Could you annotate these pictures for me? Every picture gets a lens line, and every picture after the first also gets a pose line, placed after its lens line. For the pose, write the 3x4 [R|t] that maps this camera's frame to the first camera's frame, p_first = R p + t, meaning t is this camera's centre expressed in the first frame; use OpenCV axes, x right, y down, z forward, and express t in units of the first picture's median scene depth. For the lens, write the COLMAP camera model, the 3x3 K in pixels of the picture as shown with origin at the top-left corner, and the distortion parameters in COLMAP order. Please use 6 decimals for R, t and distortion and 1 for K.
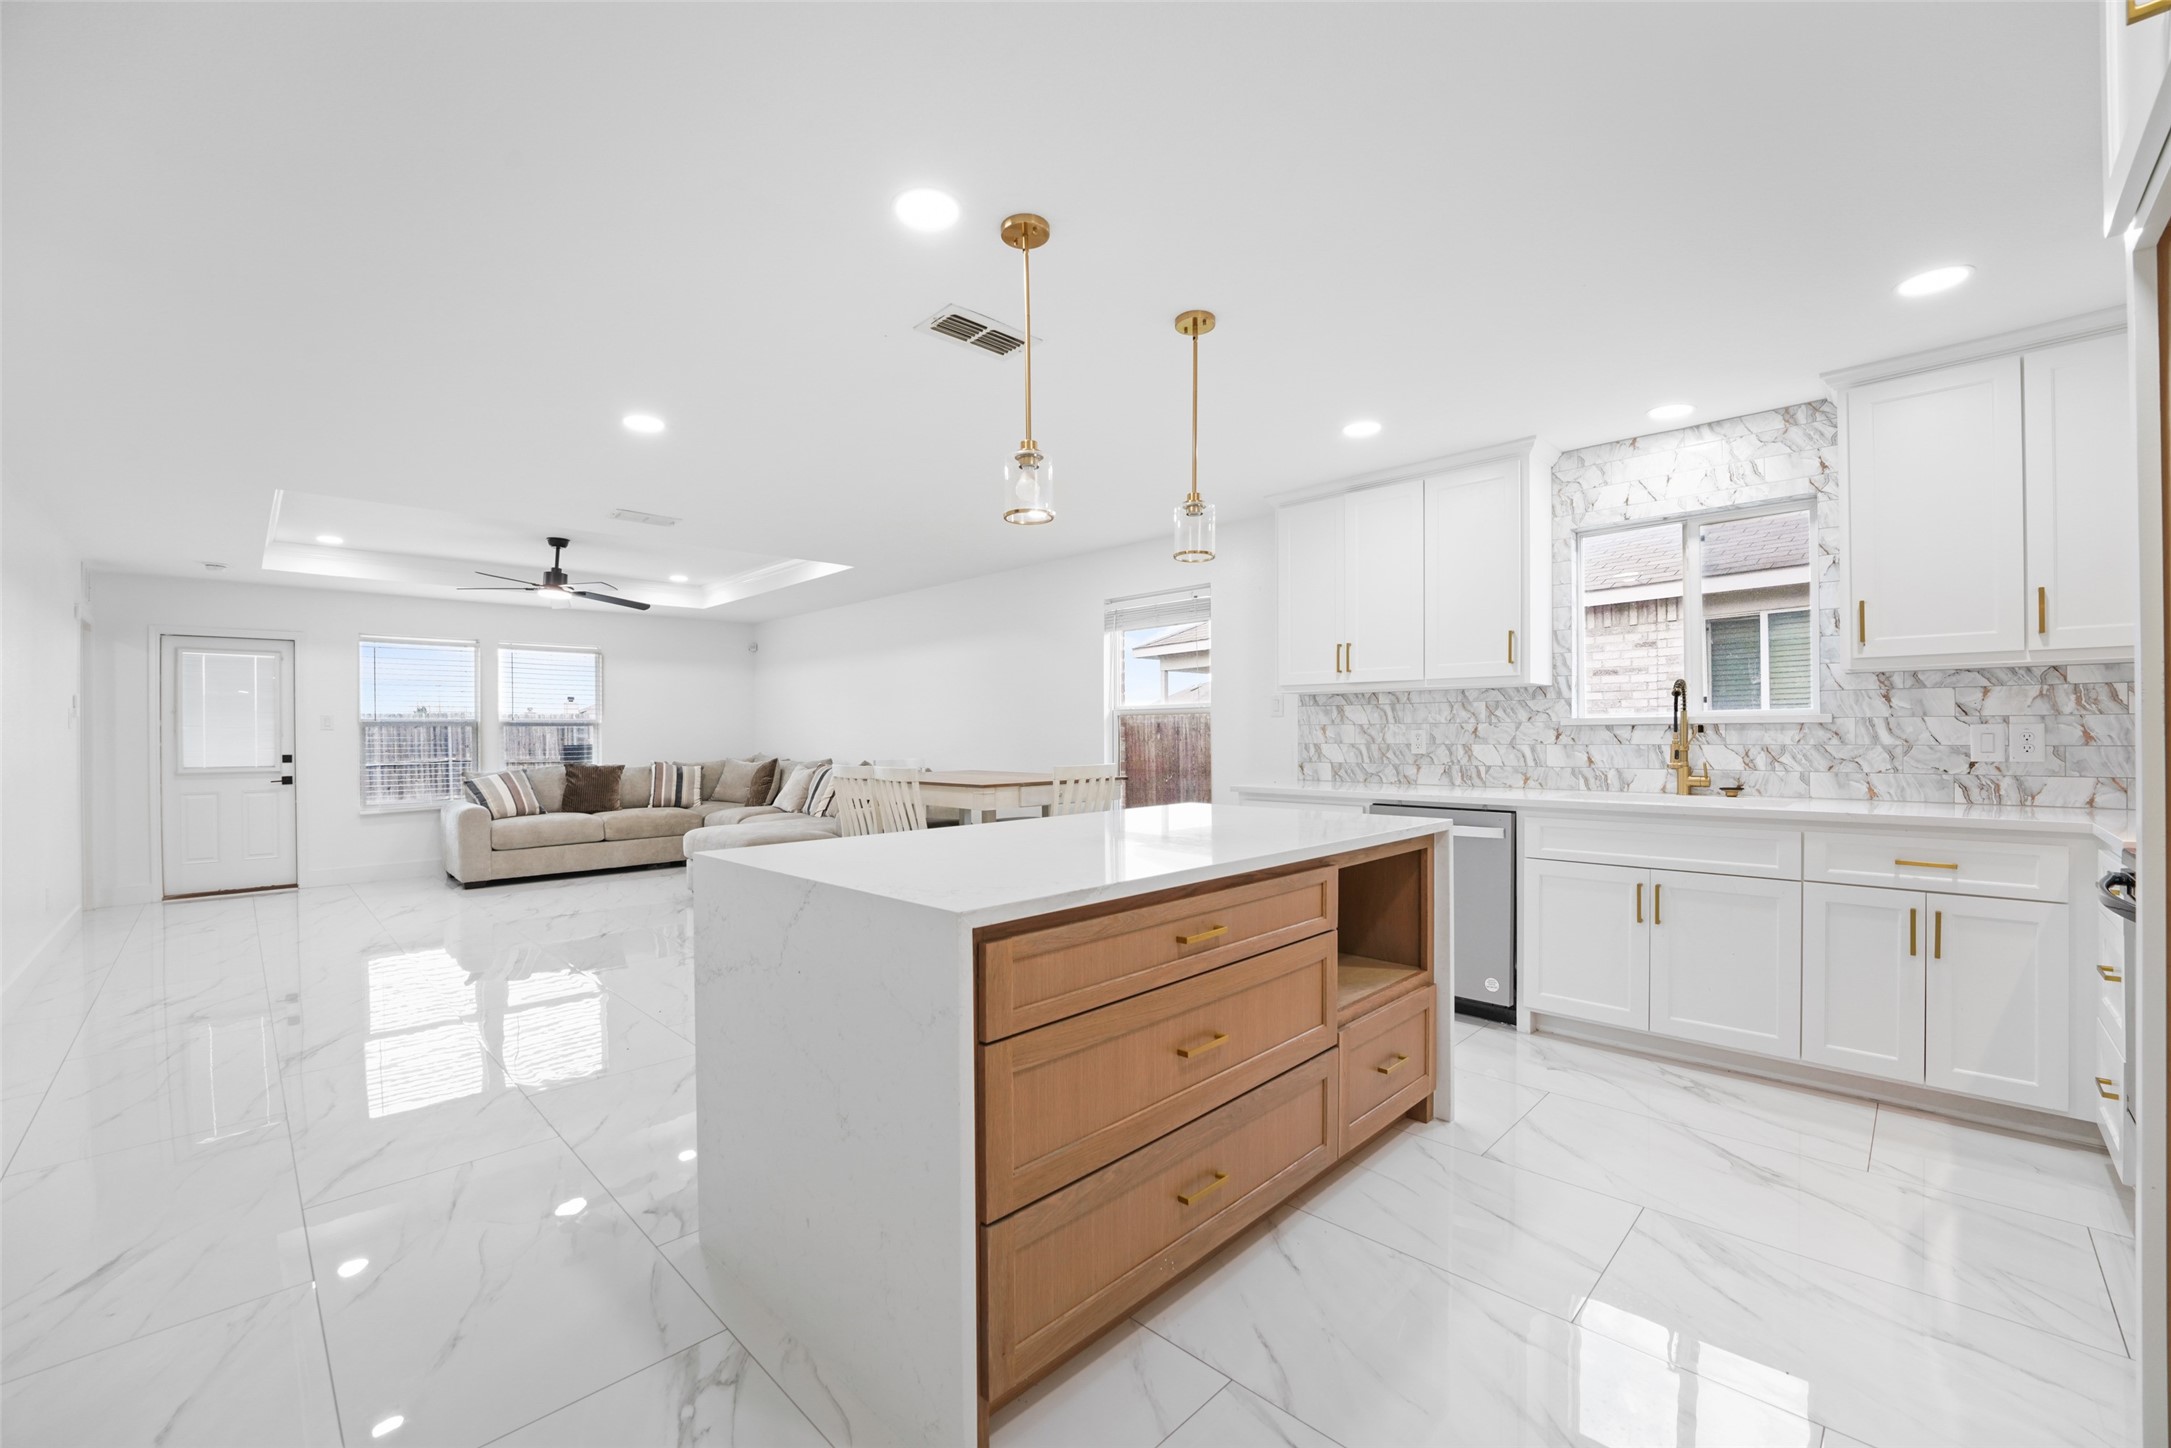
lens RADIAL K [[858.7, 0, 998.3], [0, 858.7, 734.3], [0, 0, 1]] dist [0.012101, 0.000015]
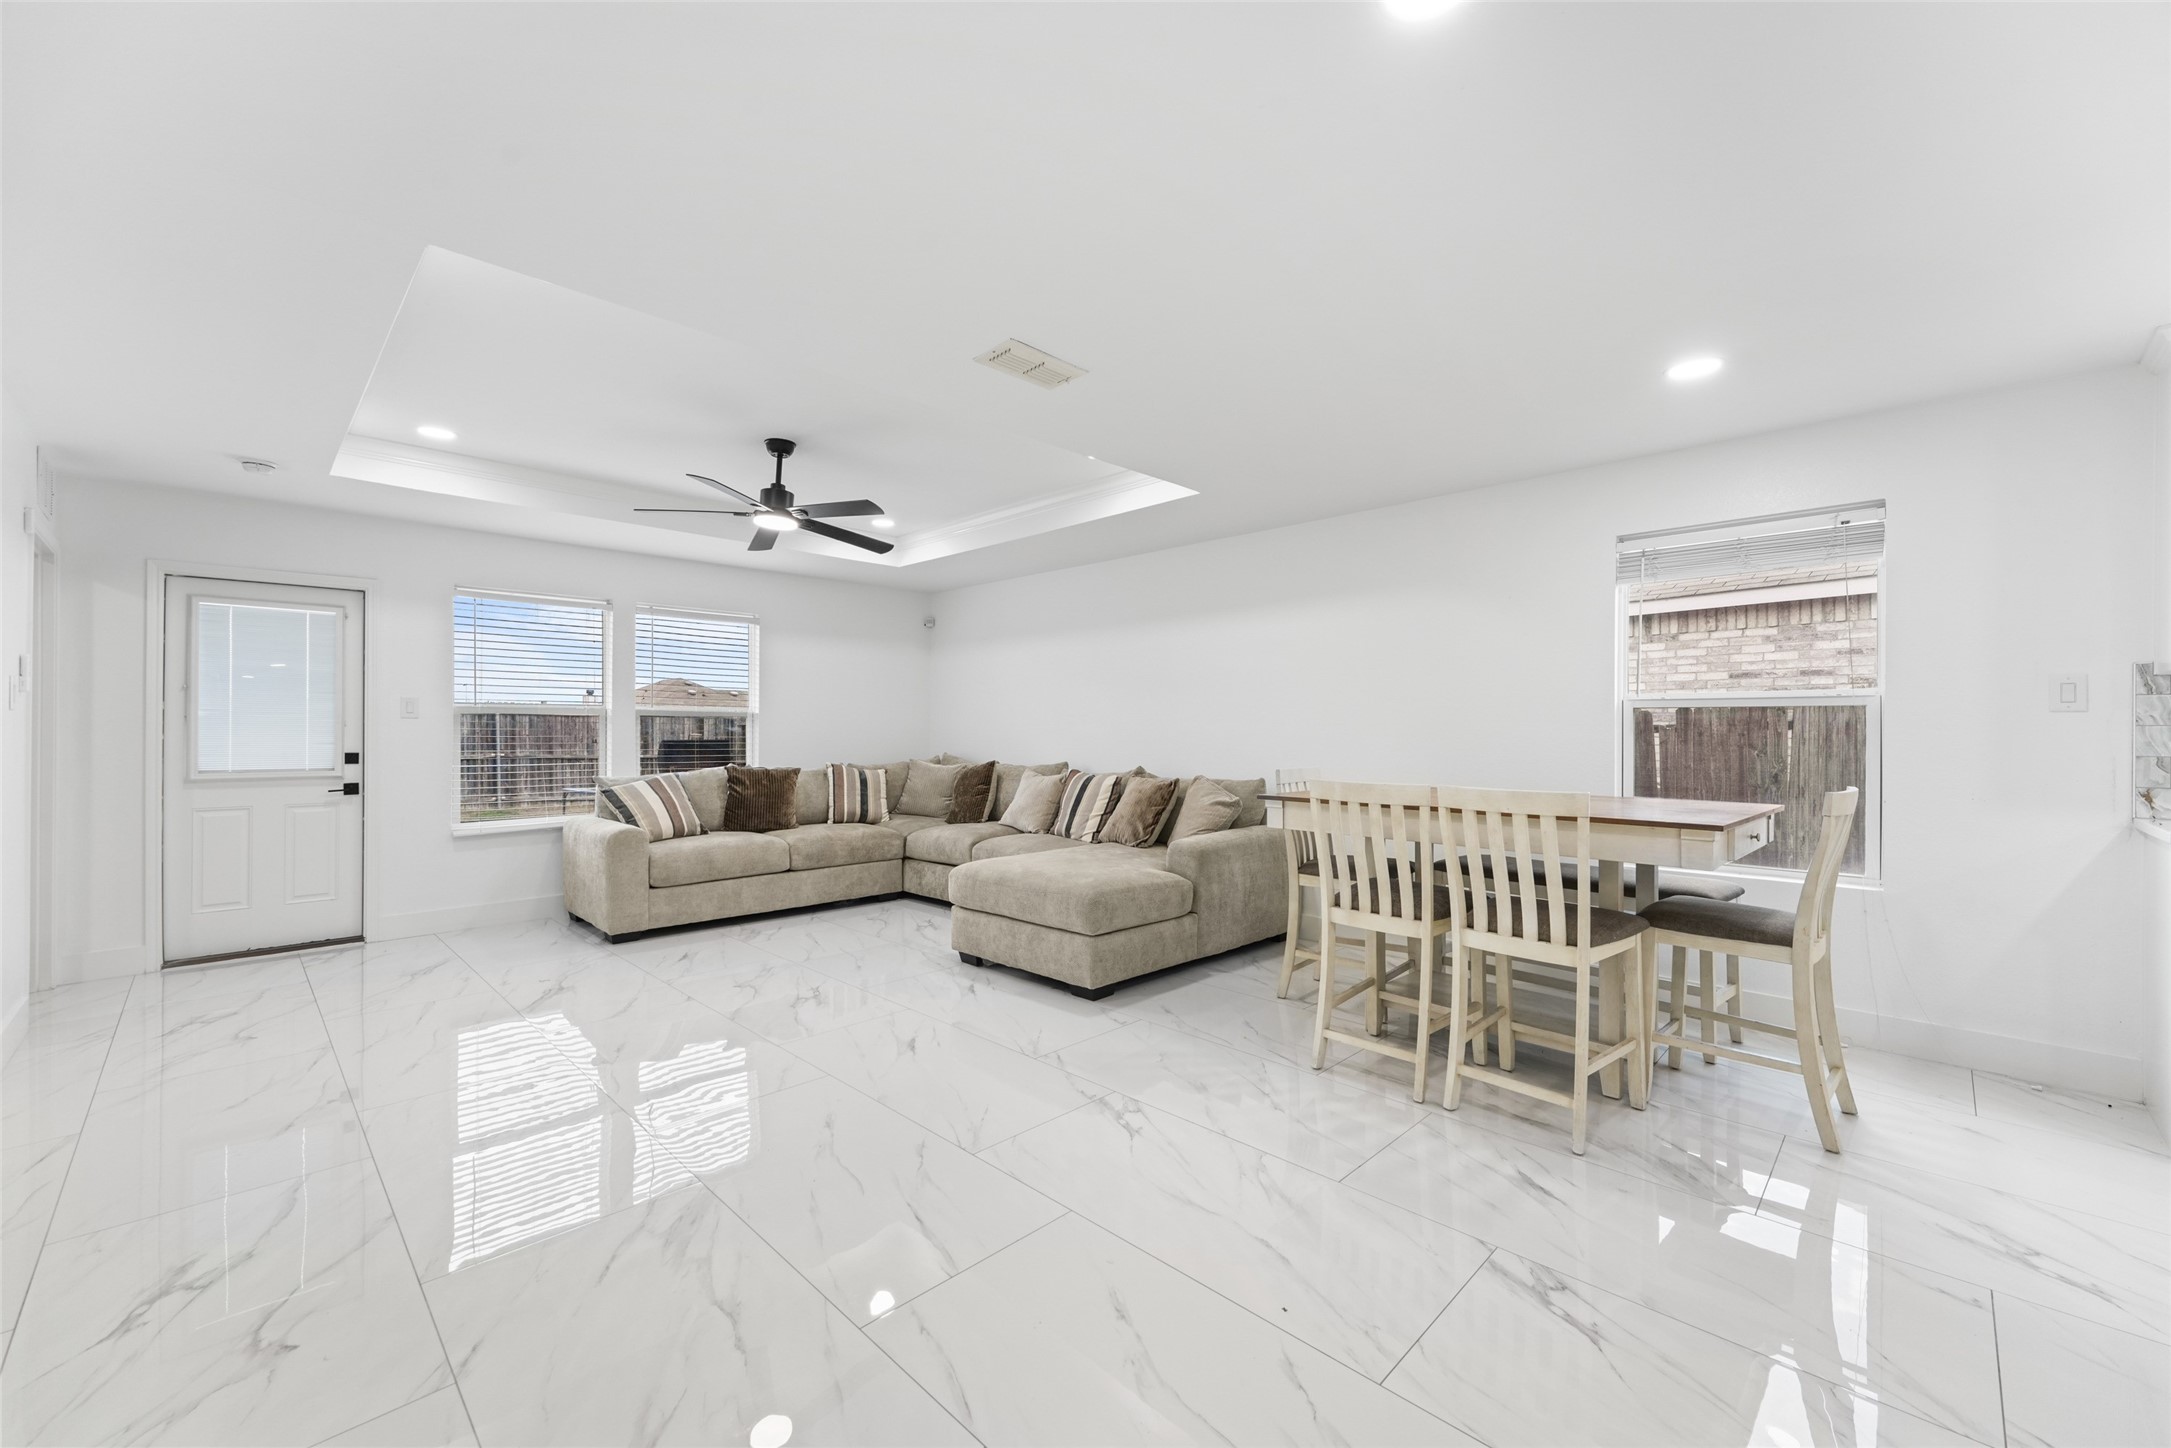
lens RADIAL K [[858.7, 0, 1086.2], [0, 858.7, 725.3], [0, 0, 1]] dist [0.012101, 0.000015]
pose [[0.998458, 0.009250, 0.054737, -0.256462], [-0.008692, 0.999908, -0.010422, 0.003720], [-0.054829, 0.009930, 0.998446, 0.256302]]
